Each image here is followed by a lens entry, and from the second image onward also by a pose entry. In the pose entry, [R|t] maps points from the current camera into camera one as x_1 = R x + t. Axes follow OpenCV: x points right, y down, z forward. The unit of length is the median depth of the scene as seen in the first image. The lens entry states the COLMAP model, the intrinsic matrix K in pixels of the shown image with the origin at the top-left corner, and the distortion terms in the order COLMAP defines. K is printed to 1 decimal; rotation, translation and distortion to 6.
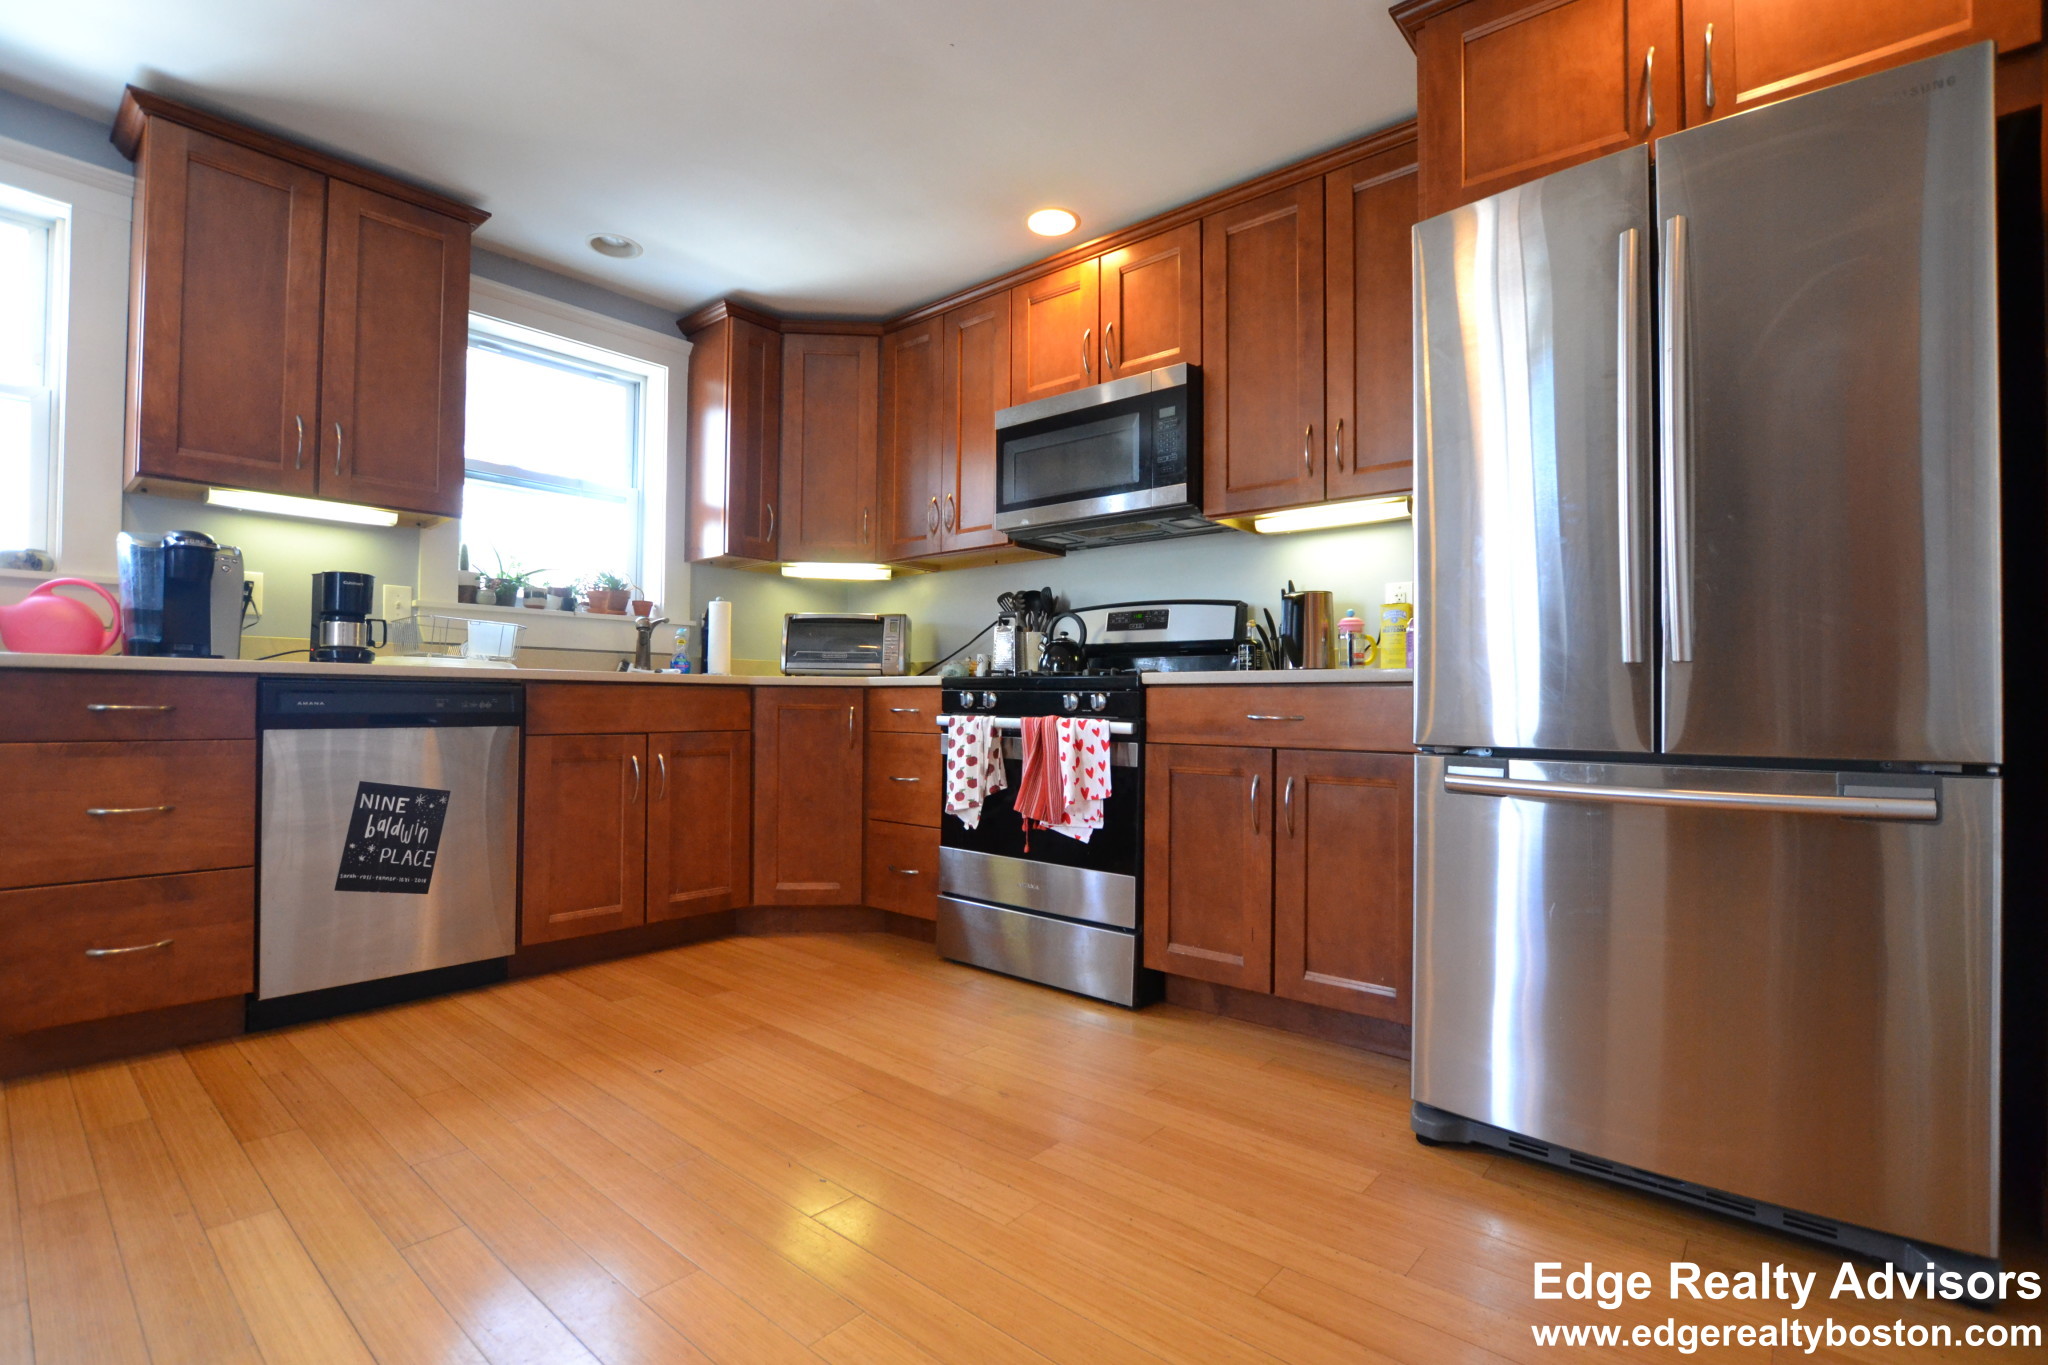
lens RADIAL K [[942.6, 0, 1013.3], [0, 942.6, 681.3], [0, 0, 1]] dist [-0.020061, -0.000117]
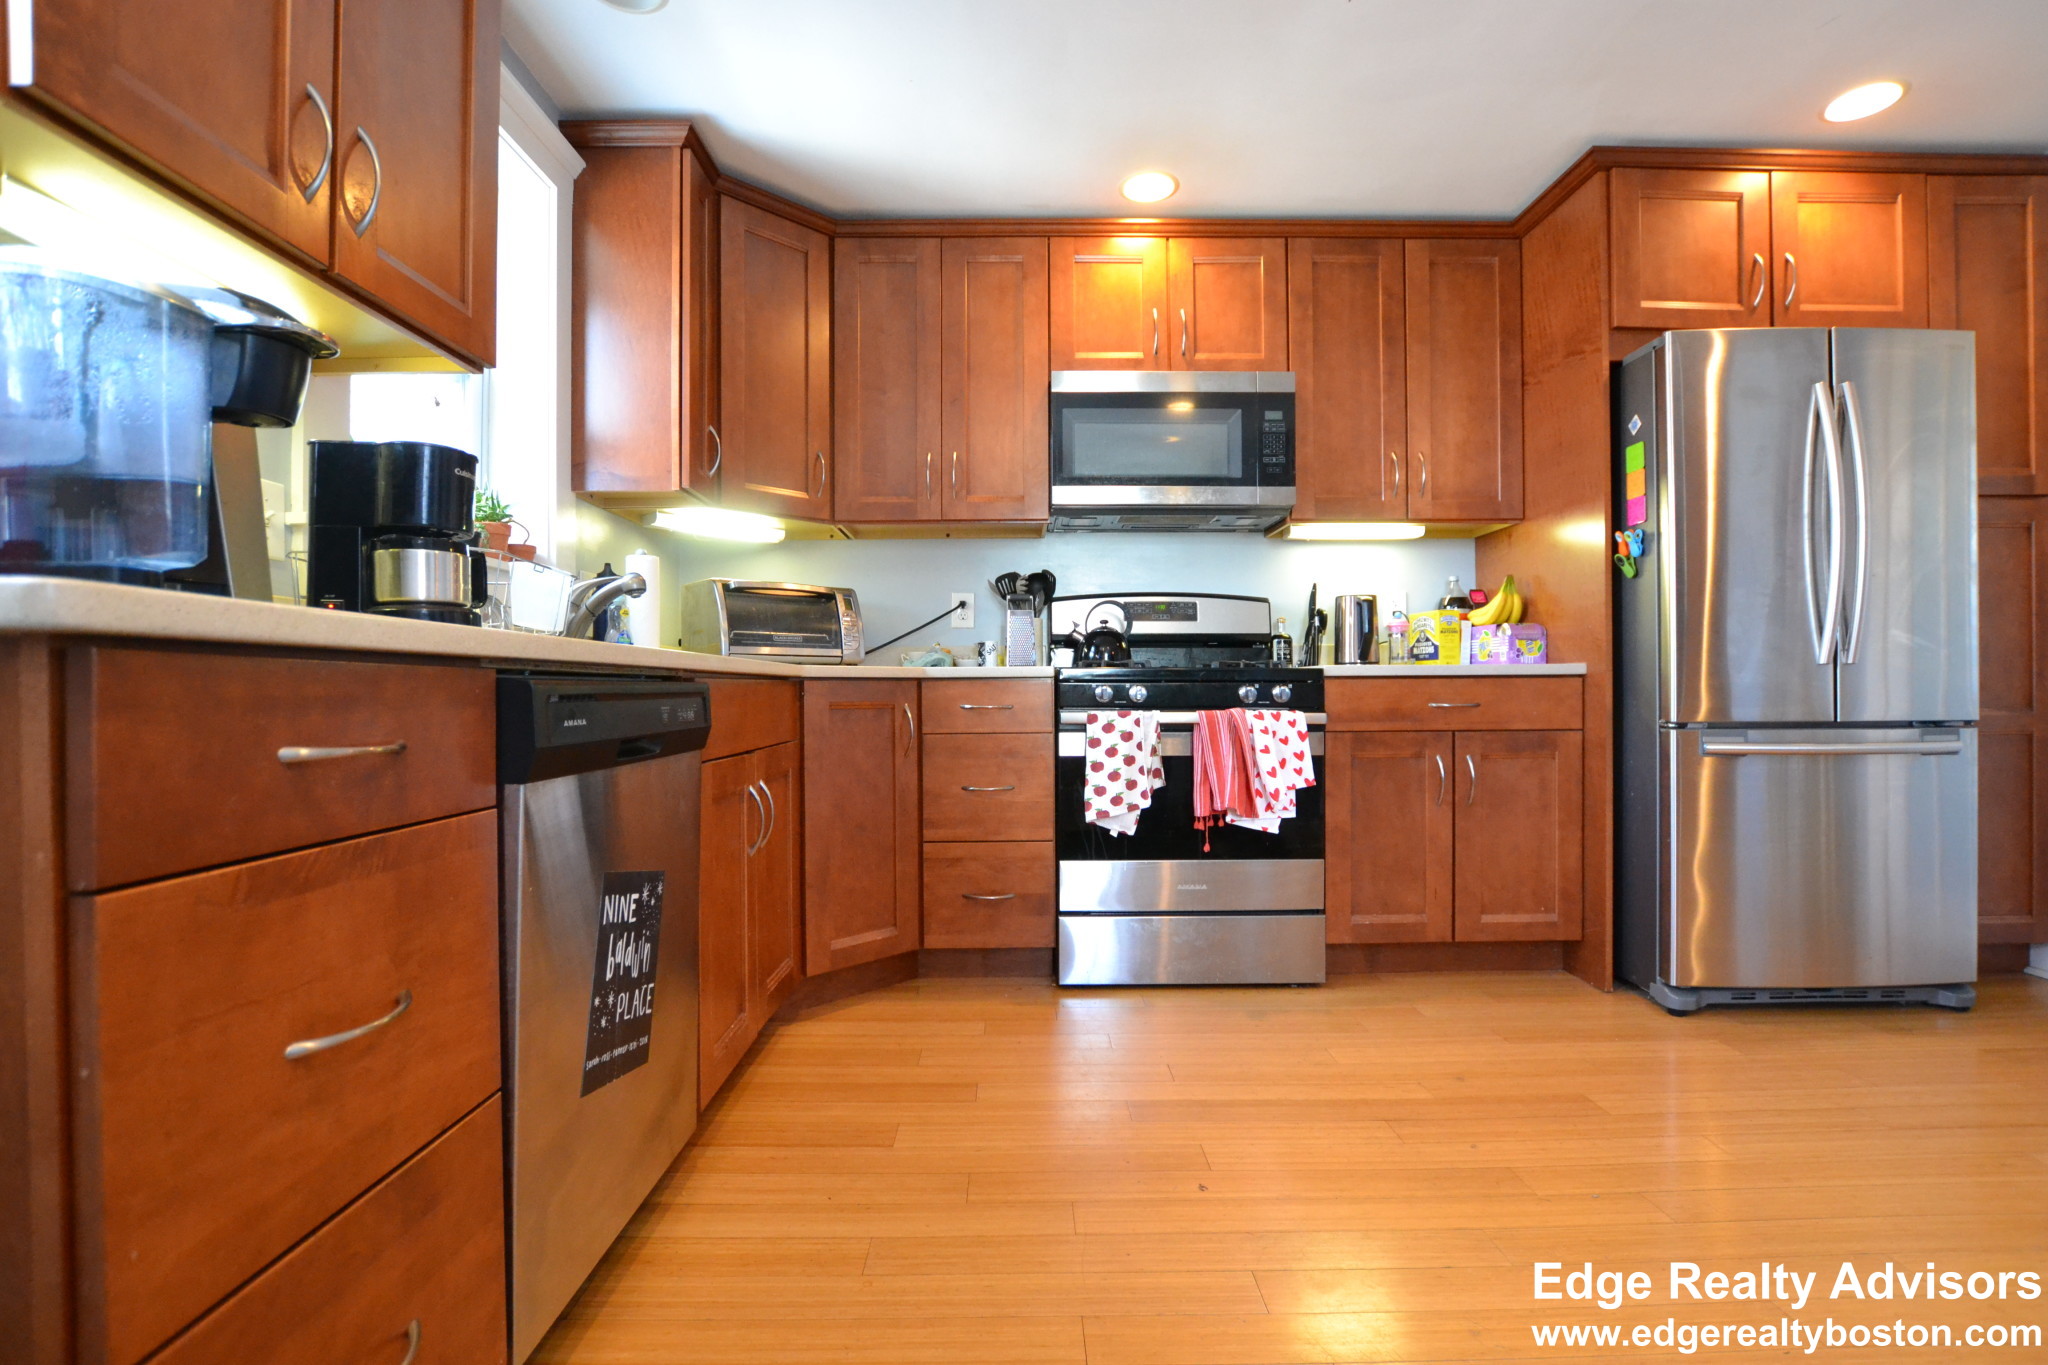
lens RADIAL K [[942.6, 0, 1016.3], [0, 942.6, 686.8], [0, 0, 1]] dist [-0.020061, -0.000117]
pose [[0.749879, -0.010755, 0.661487, -0.774086], [-0.002614, 0.999812, 0.019219, -0.004223], [-0.661570, -0.016141, 0.749710, 0.418230]]
